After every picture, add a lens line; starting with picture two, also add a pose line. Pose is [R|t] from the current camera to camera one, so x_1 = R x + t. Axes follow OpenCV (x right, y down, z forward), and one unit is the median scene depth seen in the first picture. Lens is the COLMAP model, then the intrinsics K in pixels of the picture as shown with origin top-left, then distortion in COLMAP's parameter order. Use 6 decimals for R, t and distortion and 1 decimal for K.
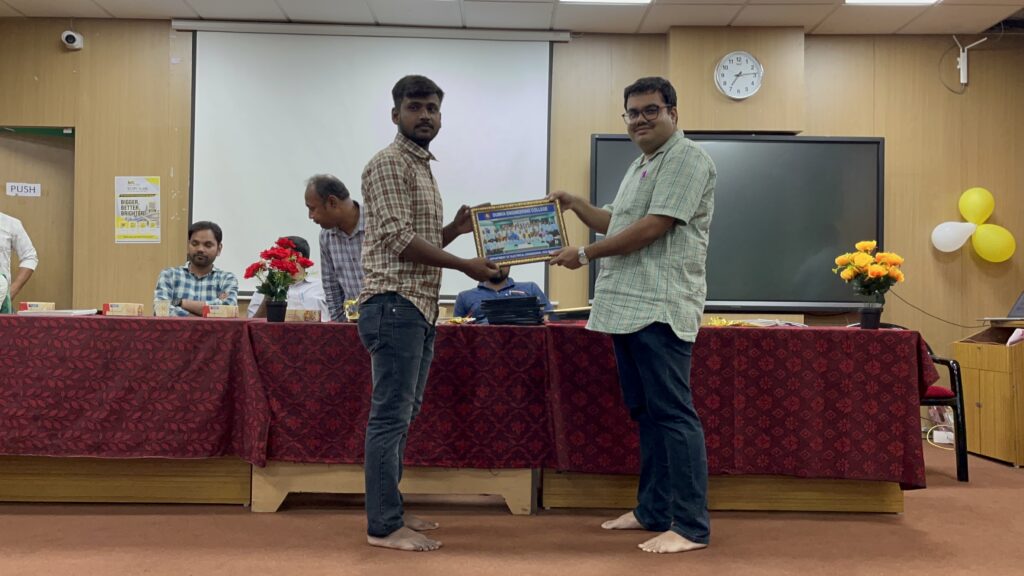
lens RADIAL K [[884.9, 0, 509.4], [0, 884.9, 294.9], [0, 0, 1]] dist [0.024511, -0.027814]
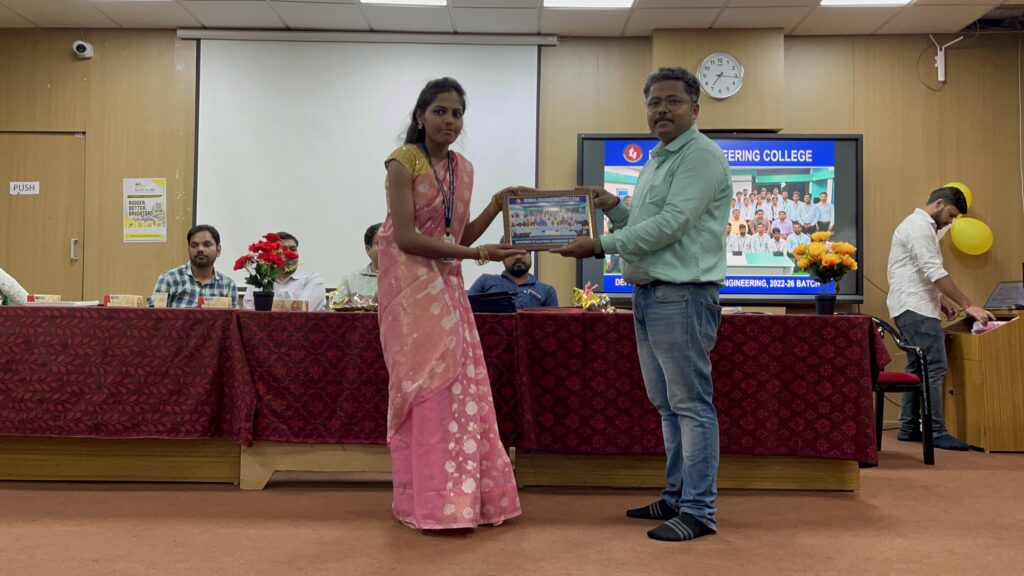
lens RADIAL K [[884.9, 0, 510.0], [0, 884.9, 288.0], [0, 0, 1]] dist [0.024511, -0.027814]
pose [[0.999735, -0.005539, -0.022352, 0.057292], [0.005293, 0.999925, -0.011086, 0.016425], [0.022412, 0.010965, 0.999689, -0.059284]]
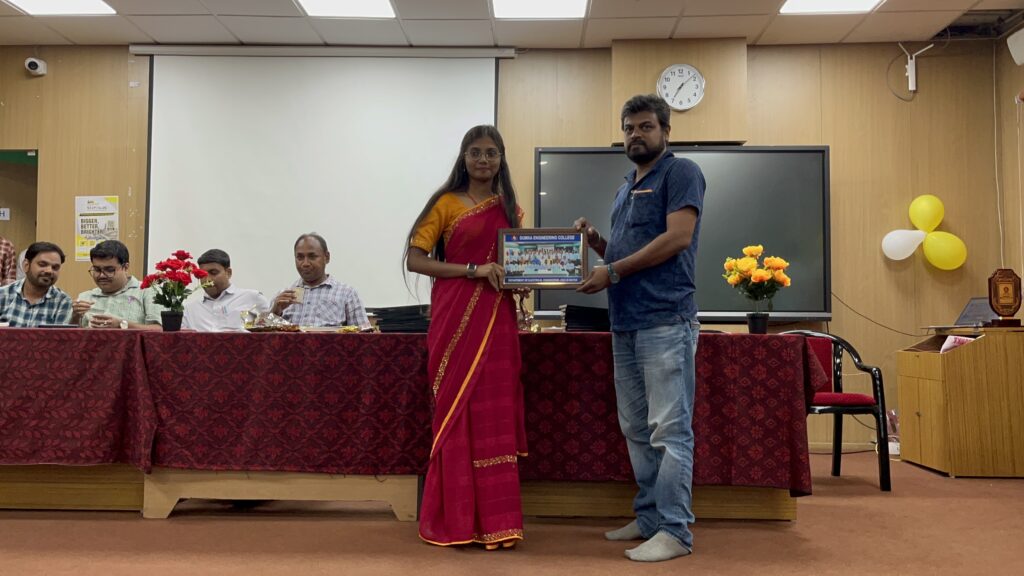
lens RADIAL K [[884.9, 0, 509.0], [0, 884.9, 286.4], [0, 0, 1]] dist [0.024511, -0.027814]
pose [[0.998864, -0.010260, -0.046524, 0.175807], [0.008751, 0.999432, -0.032531, 0.015210], [0.046831, 0.032087, 0.998387, -0.008049]]
